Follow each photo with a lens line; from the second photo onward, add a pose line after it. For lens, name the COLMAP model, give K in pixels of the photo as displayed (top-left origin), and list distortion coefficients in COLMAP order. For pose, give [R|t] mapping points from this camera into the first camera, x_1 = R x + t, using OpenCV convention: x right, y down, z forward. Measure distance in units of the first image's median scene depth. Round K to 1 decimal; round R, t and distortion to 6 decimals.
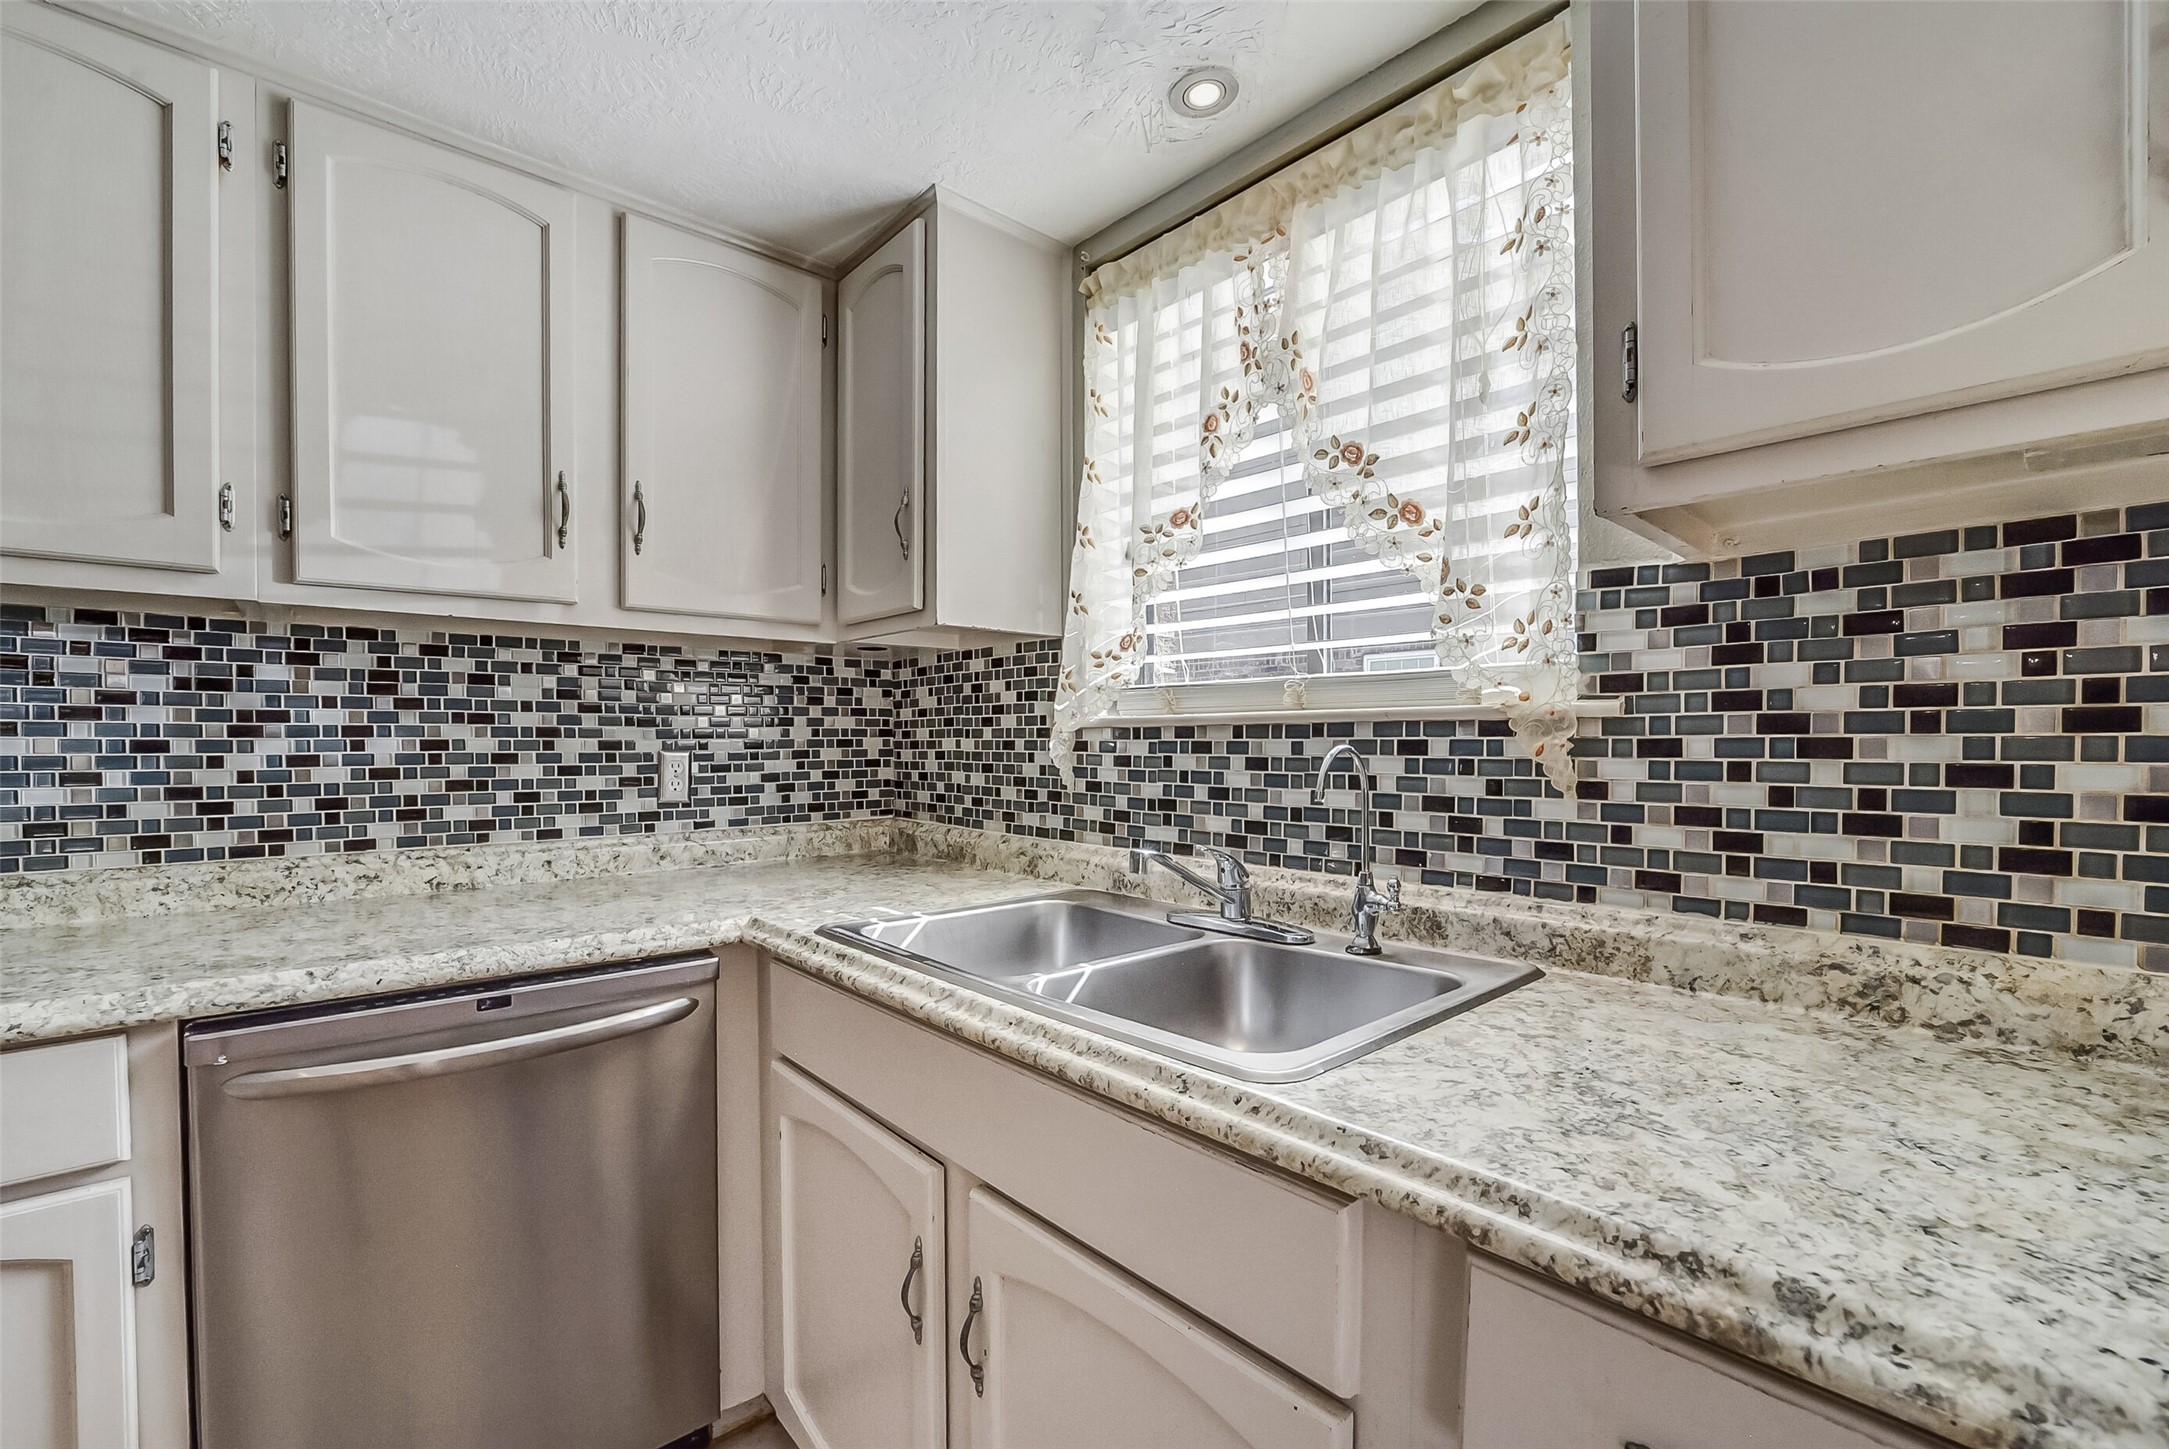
lens RADIAL K [[902.3, 0, 1084.2], [0, 902.3, 761.6], [0, 0, 1]] dist [-0.034201, 0.008392]
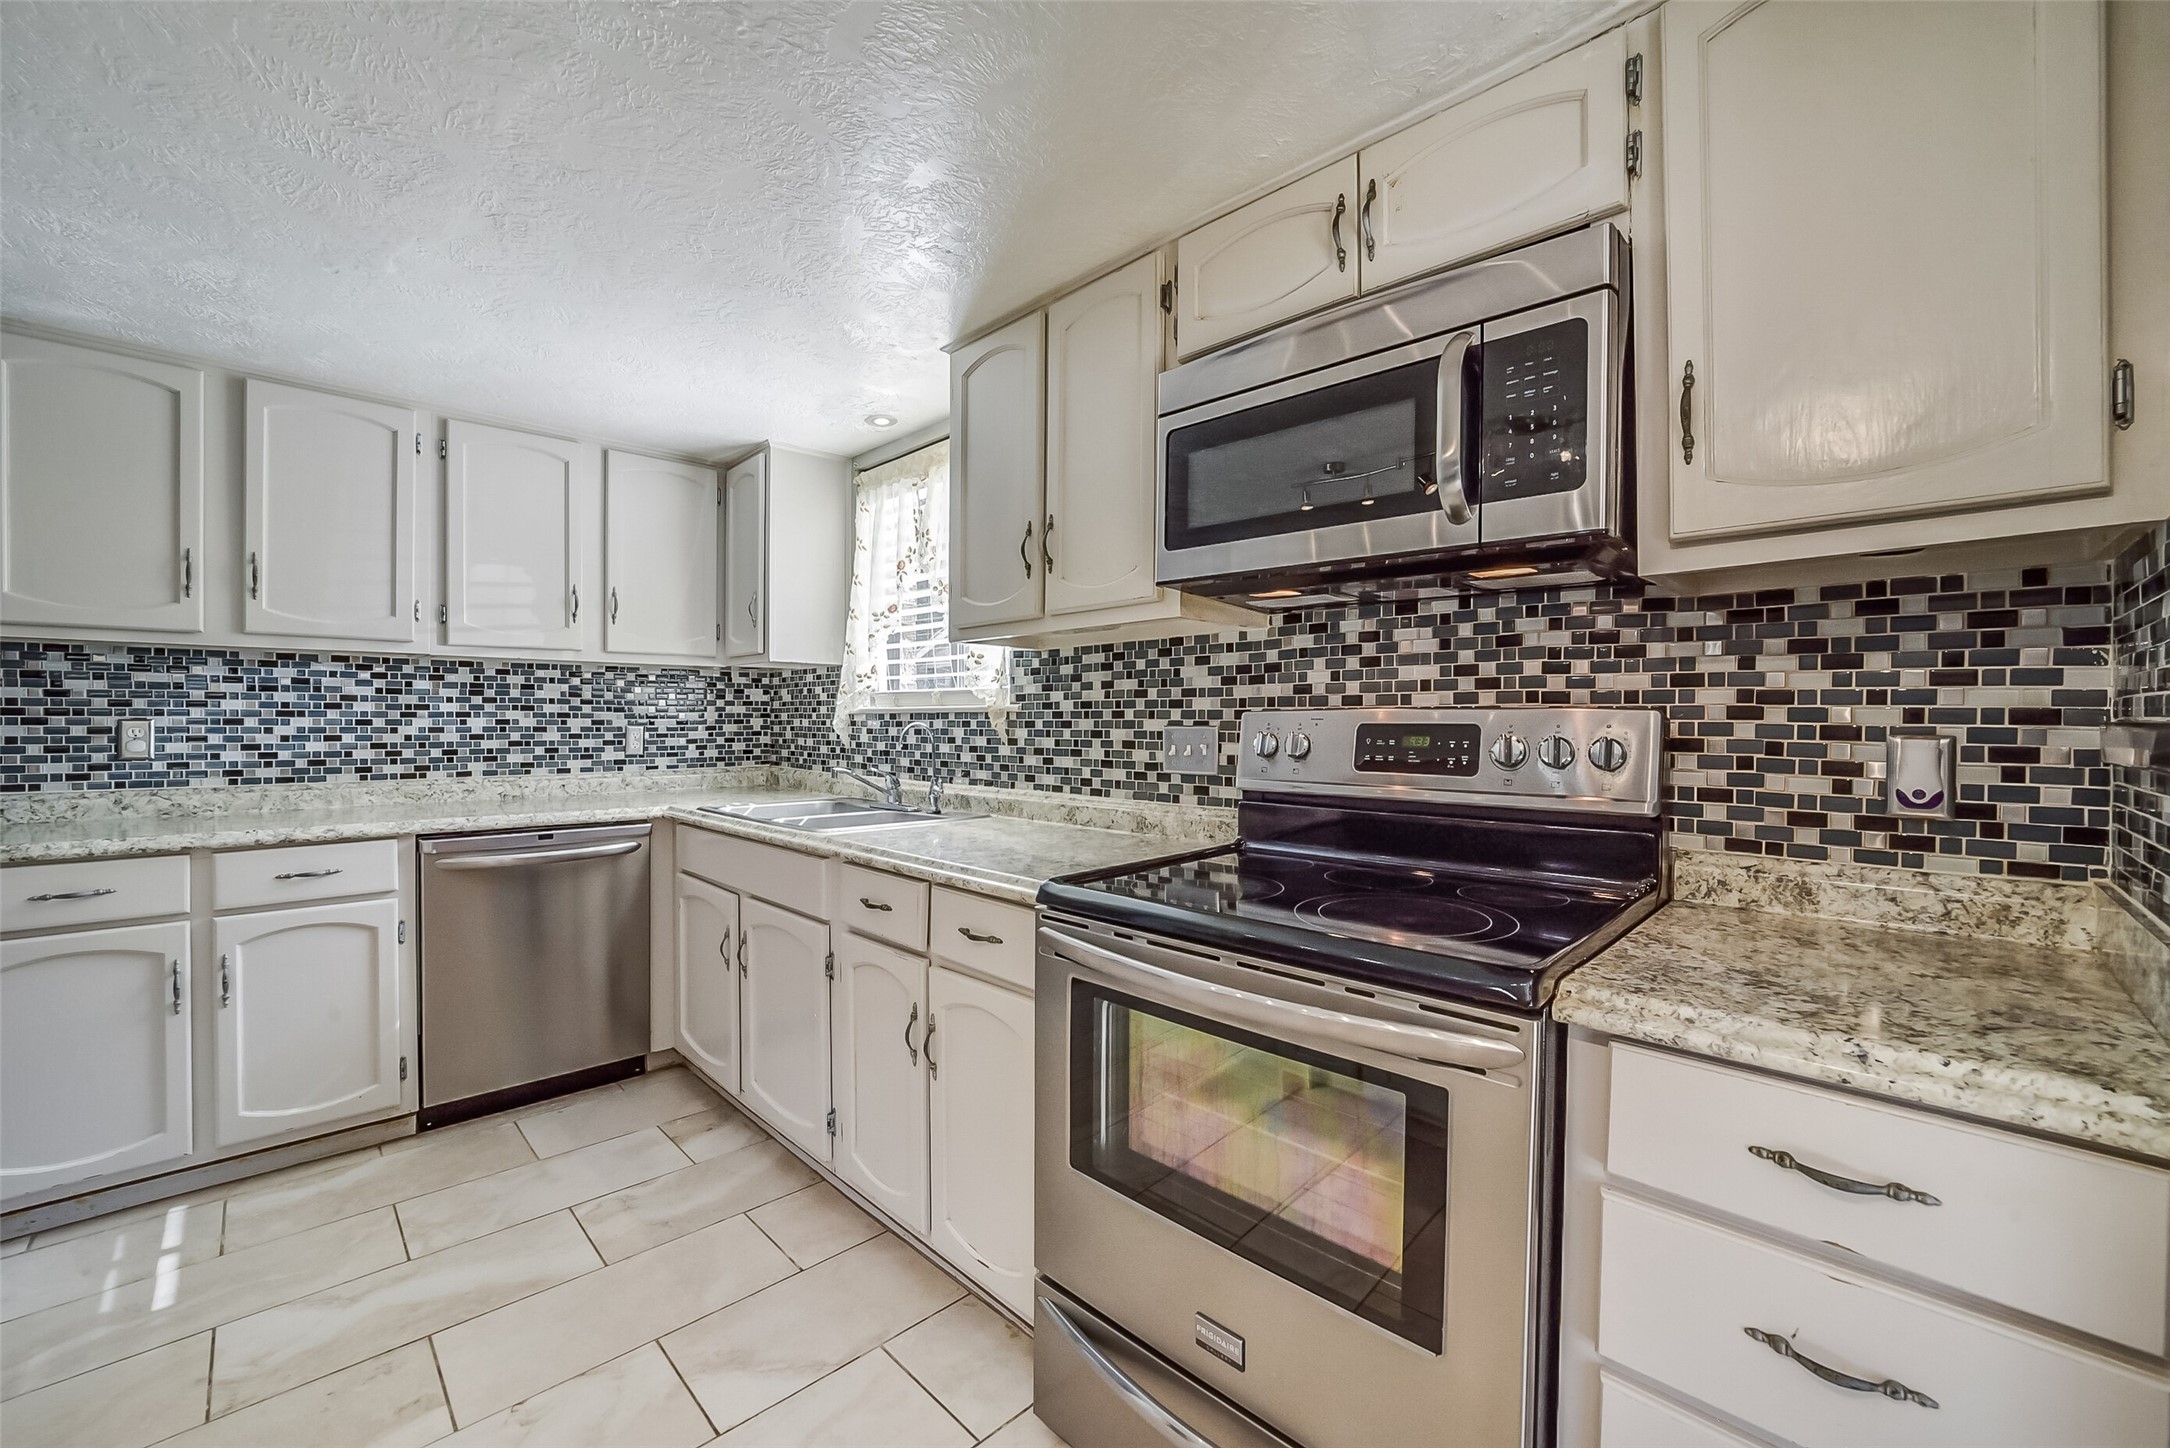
lens RADIAL K [[854.2, 0, 1085.8], [0, 854.2, 726.3], [0, 0, 1]] dist [-0.016914, 0.000384]
pose [[0.999125, 0.002027, 0.041776, 0.461263], [-0.001384, 0.999880, -0.015405, 0.017652], [-0.041802, 0.015333, 0.999008, -0.910118]]
